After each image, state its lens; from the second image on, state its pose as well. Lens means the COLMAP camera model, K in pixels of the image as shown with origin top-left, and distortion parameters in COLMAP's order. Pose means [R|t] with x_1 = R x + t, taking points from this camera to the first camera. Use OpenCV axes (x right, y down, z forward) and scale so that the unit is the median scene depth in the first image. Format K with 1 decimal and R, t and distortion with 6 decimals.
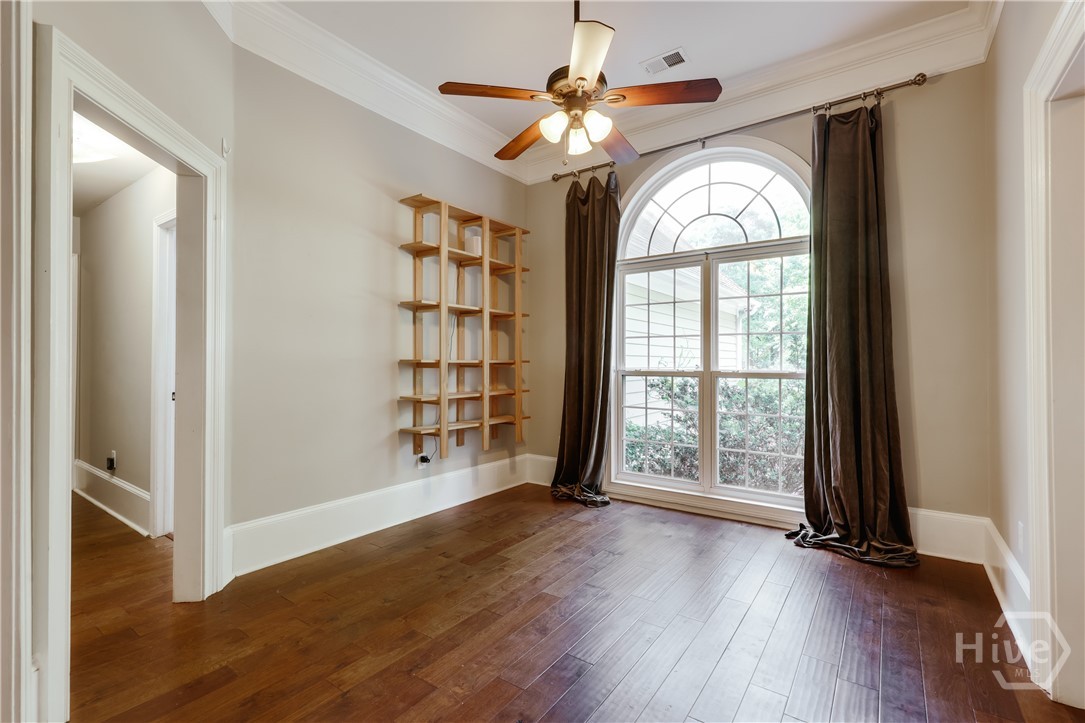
lens RADIAL K [[482.7, 0, 542.5], [0, 482.7, 361.5], [0, 0, 1]] dist [0.000185, 0.000000]
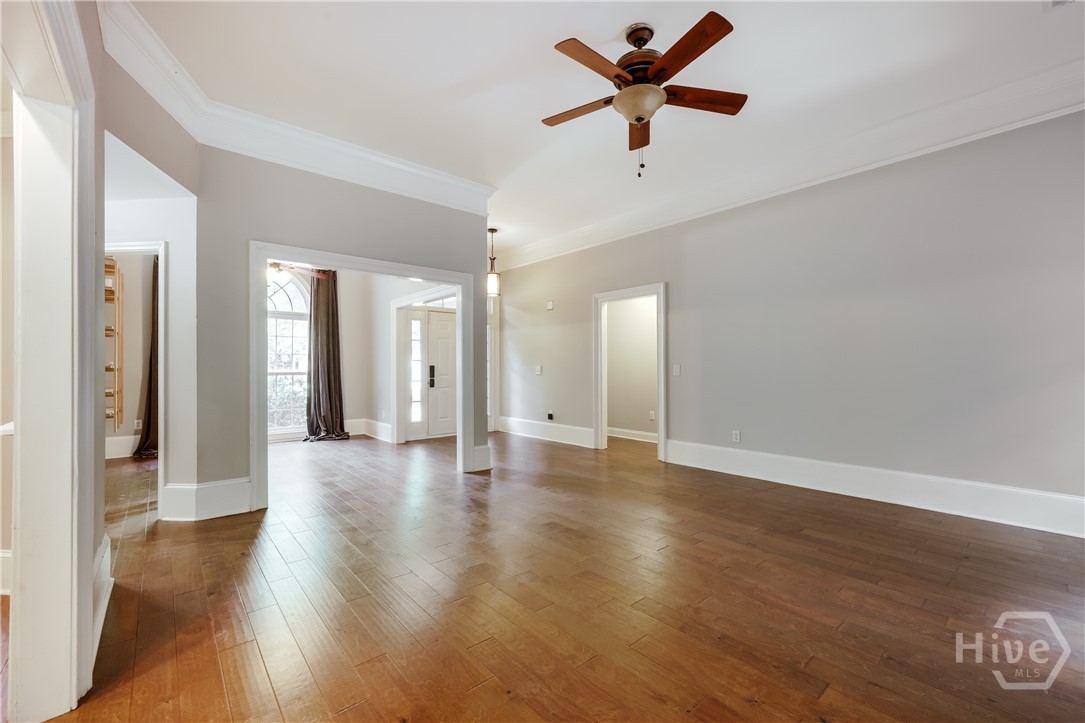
lens RADIAL K [[443.2, 0, 542.5], [0, 443.2, 361.5], [0, 0, 1]] dist [0.001105, 0.000232]
pose [[0.240876, 0.013485, 0.970462, -1.203471], [-0.000294, 0.999904, -0.013821, 0.002257], [-0.970556, 0.003044, 0.240857, -0.599184]]
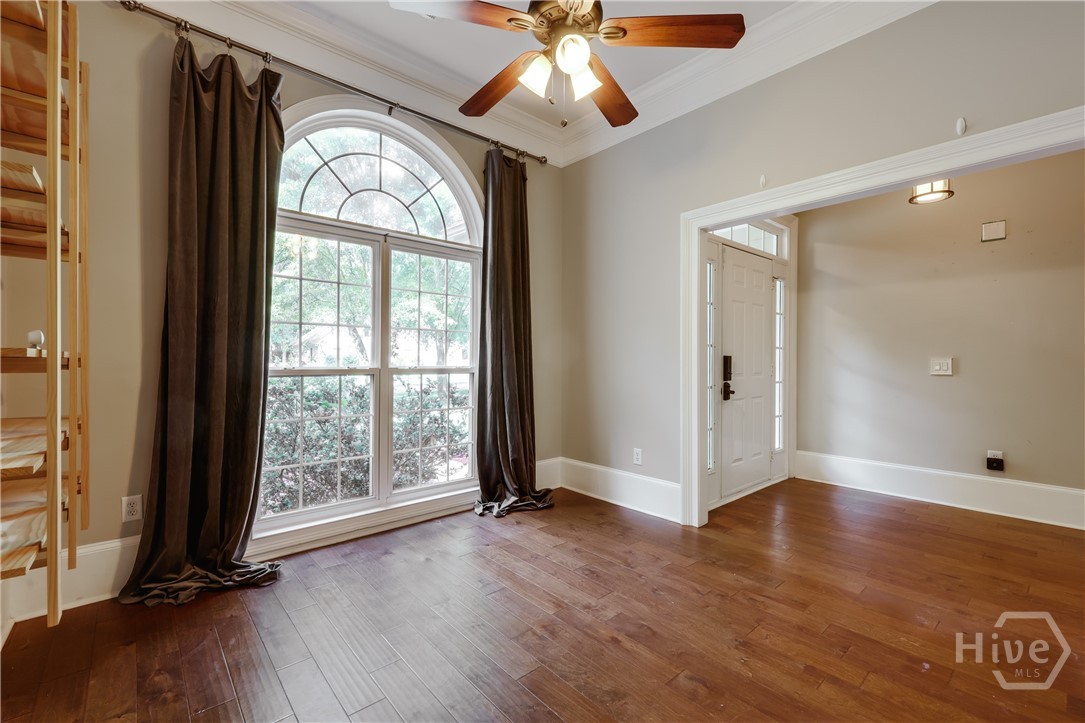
lens RADIAL K [[463.6, 0, 542.5], [0, 463.6, 361.5], [0, 0, 1]] dist [0.000632, 0.000210]
pose [[0.226330, -0.002203, 0.974048, -0.455907], [-0.005015, 0.999982, 0.003427, 0.004273], [-0.974038, -0.005660, 0.226315, 0.563865]]
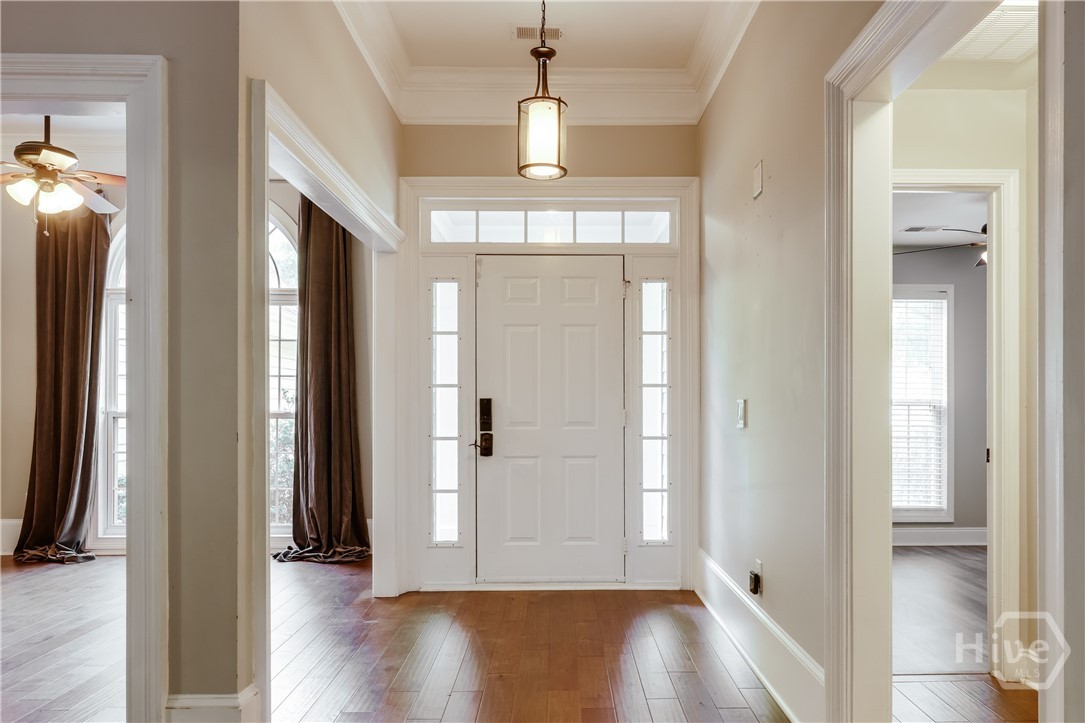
lens RADIAL K [[778.7, 0, 570.2], [0, 778.7, 403.0], [0, 0, 1]] dist [0.005345, 0.002335]
pose [[0.798631, 0.002129, 0.601817, -0.033636], [-0.002568, 0.999997, -0.000131, 0.000650], [-0.601815, -0.001441, 0.798634, -0.785641]]
